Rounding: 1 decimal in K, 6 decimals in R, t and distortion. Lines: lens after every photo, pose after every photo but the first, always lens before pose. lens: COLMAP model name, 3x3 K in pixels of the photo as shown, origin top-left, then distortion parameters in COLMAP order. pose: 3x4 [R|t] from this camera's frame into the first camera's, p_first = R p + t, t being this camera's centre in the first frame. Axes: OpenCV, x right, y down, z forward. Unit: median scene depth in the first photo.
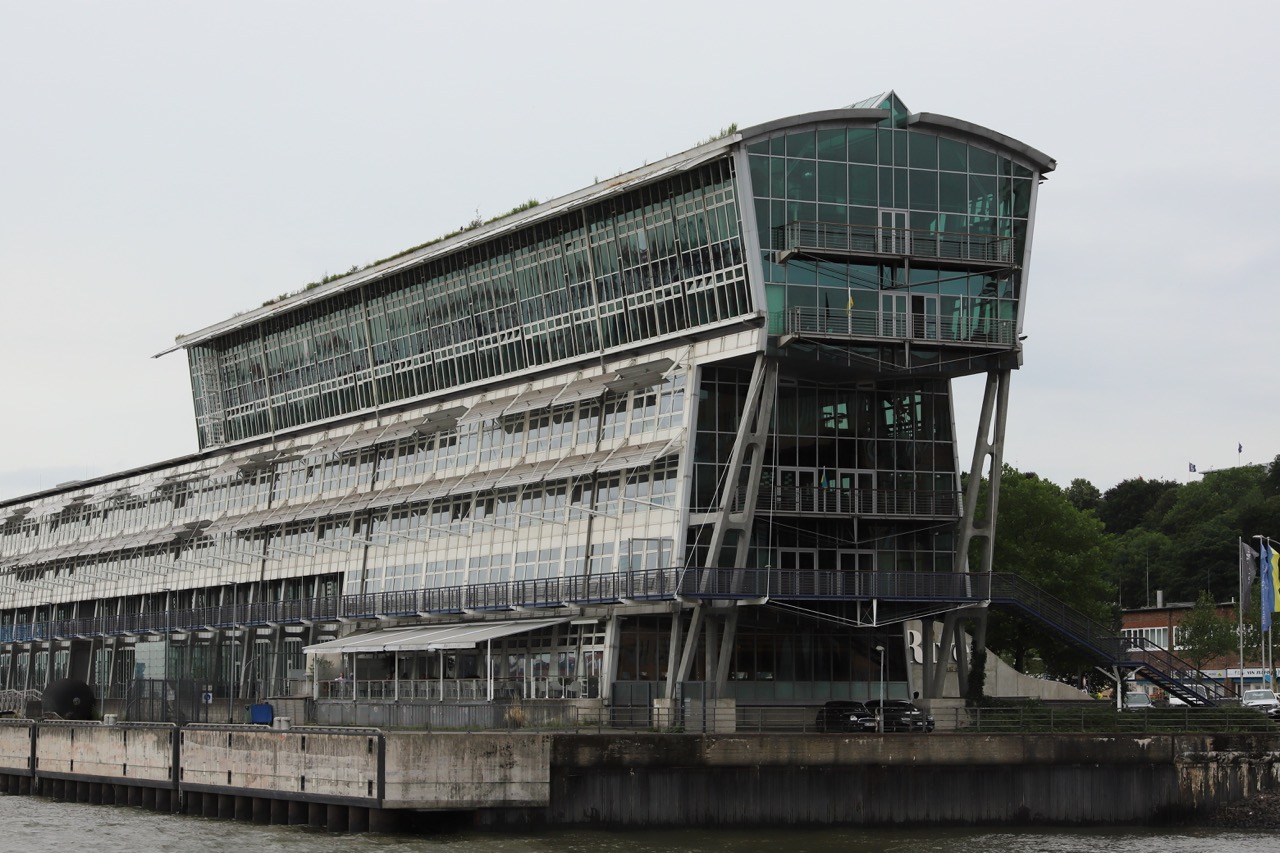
lens RADIAL K [[3230.1, 0, 640.0], [0, 3230.1, 426.5], [0, 0, 1]] dist [-0.361483, 1.078233]
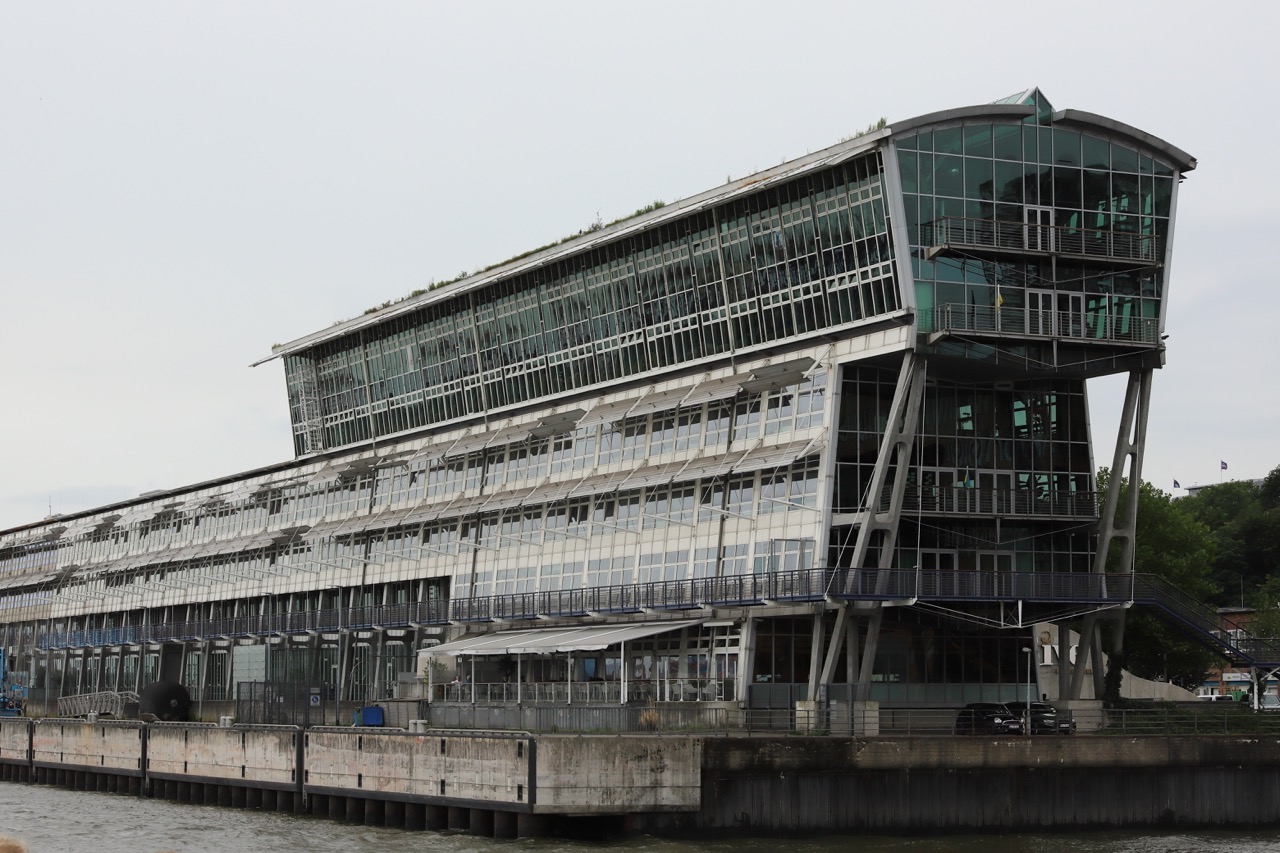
lens RADIAL K [[2941.7, 0, 639.7], [0, 2941.7, 400.2], [0, 0, 1]] dist [-0.401206, 0.839449]
pose [[0.999981, 0.002885, 0.005494, -0.045462], [-0.002782, 0.999821, -0.018688, 0.008587], [-0.005547, 0.018672, 0.999810, 0.095673]]
